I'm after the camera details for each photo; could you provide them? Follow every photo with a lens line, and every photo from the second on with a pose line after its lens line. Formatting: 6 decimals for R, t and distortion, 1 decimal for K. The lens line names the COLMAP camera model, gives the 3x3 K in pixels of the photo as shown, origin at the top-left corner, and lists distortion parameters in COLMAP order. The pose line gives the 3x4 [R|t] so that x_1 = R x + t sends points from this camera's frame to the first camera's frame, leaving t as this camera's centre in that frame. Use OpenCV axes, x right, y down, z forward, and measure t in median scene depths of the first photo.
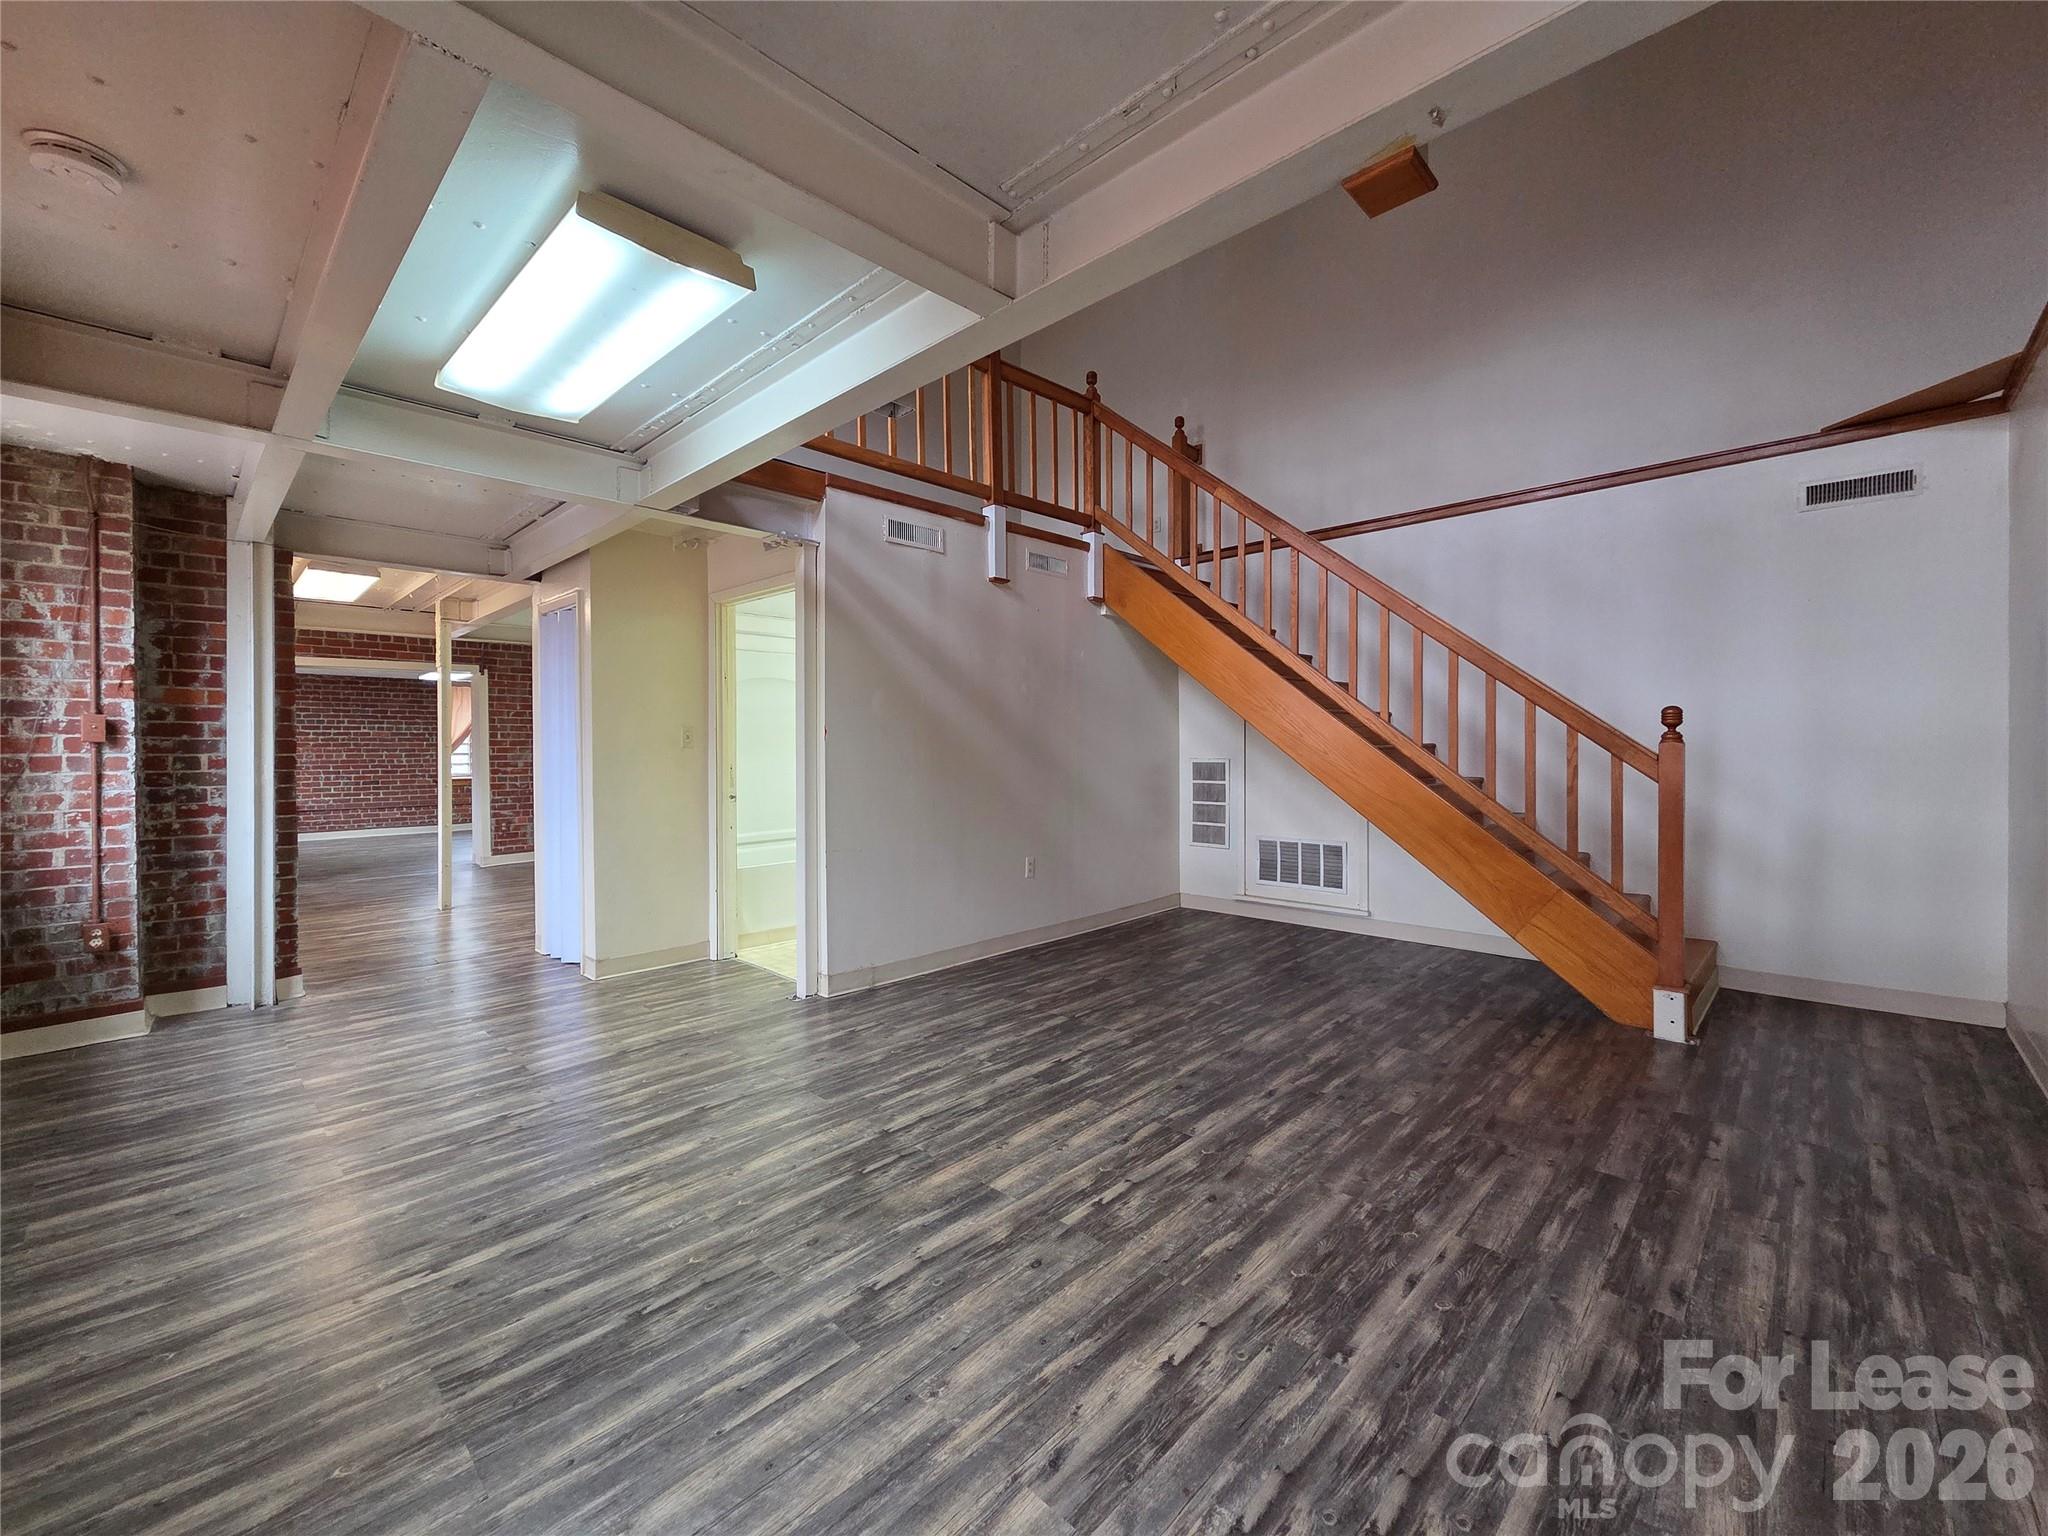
lens RADIAL K [[833.4, 0, 1038.6], [0, 833.4, 754.6], [0, 0, 1]] dist [0.005017, -0.000874]
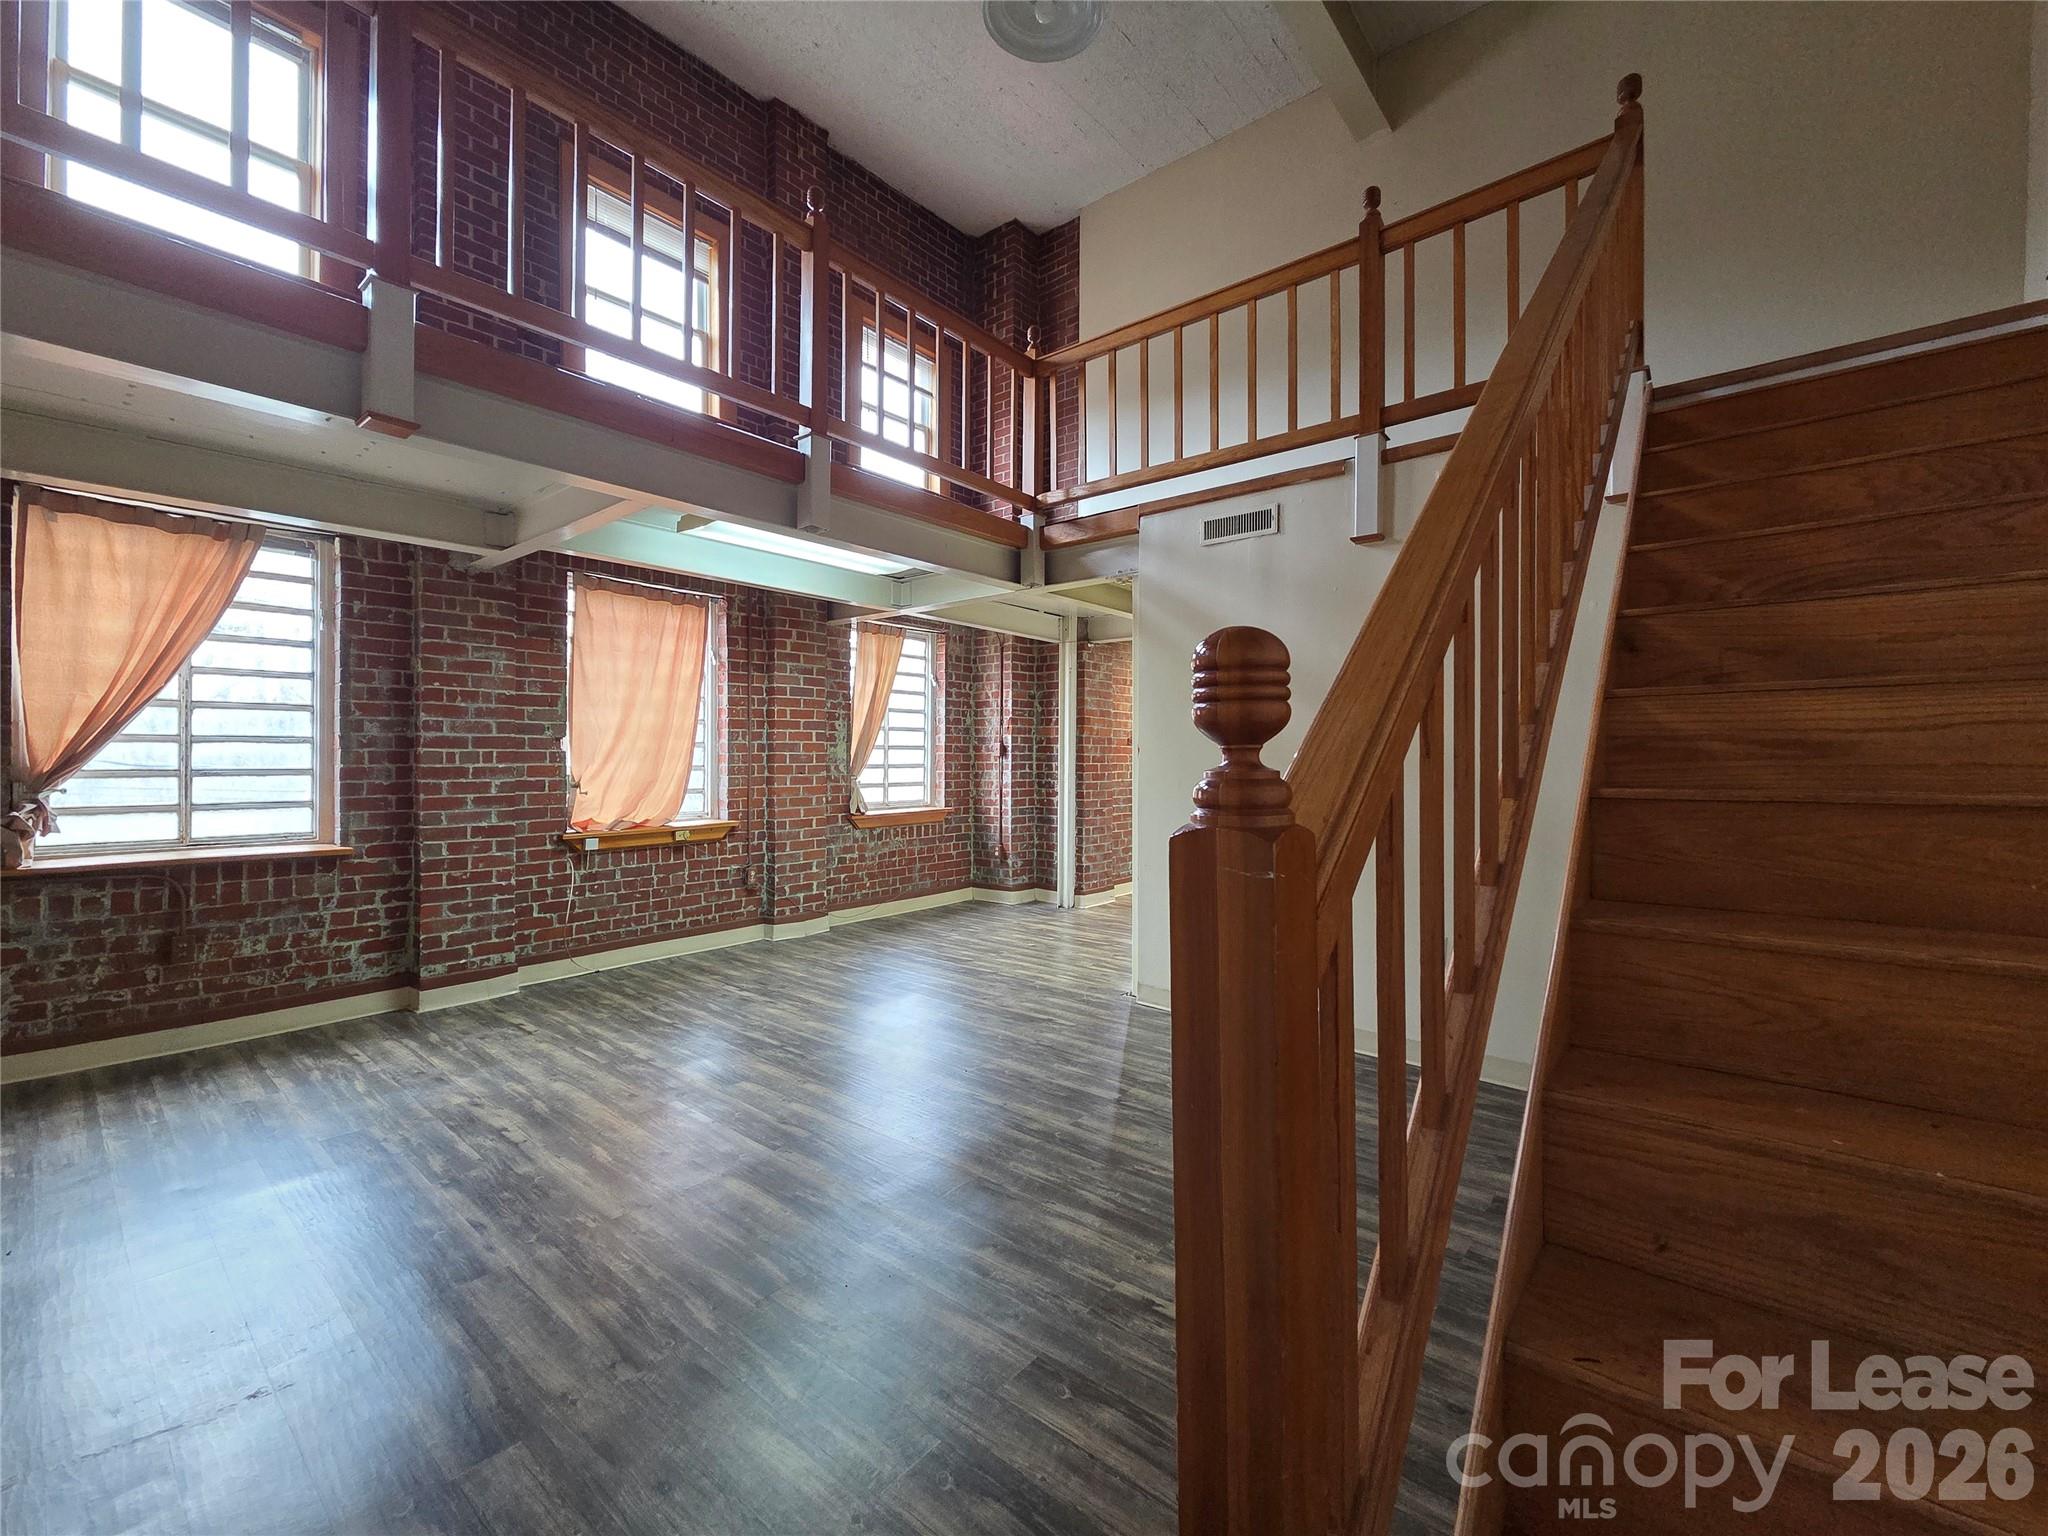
lens RADIAL K [[833.4, 0, 1031.9], [0, 833.4, 761.2], [0, 0, 1]] dist [0.005017, -0.000874]
pose [[0.071827, 0.014262, -0.997315, 1.225953], [-0.011216, 0.999846, 0.013490, -0.040823], [0.997354, 0.010217, 0.071976, 1.234572]]
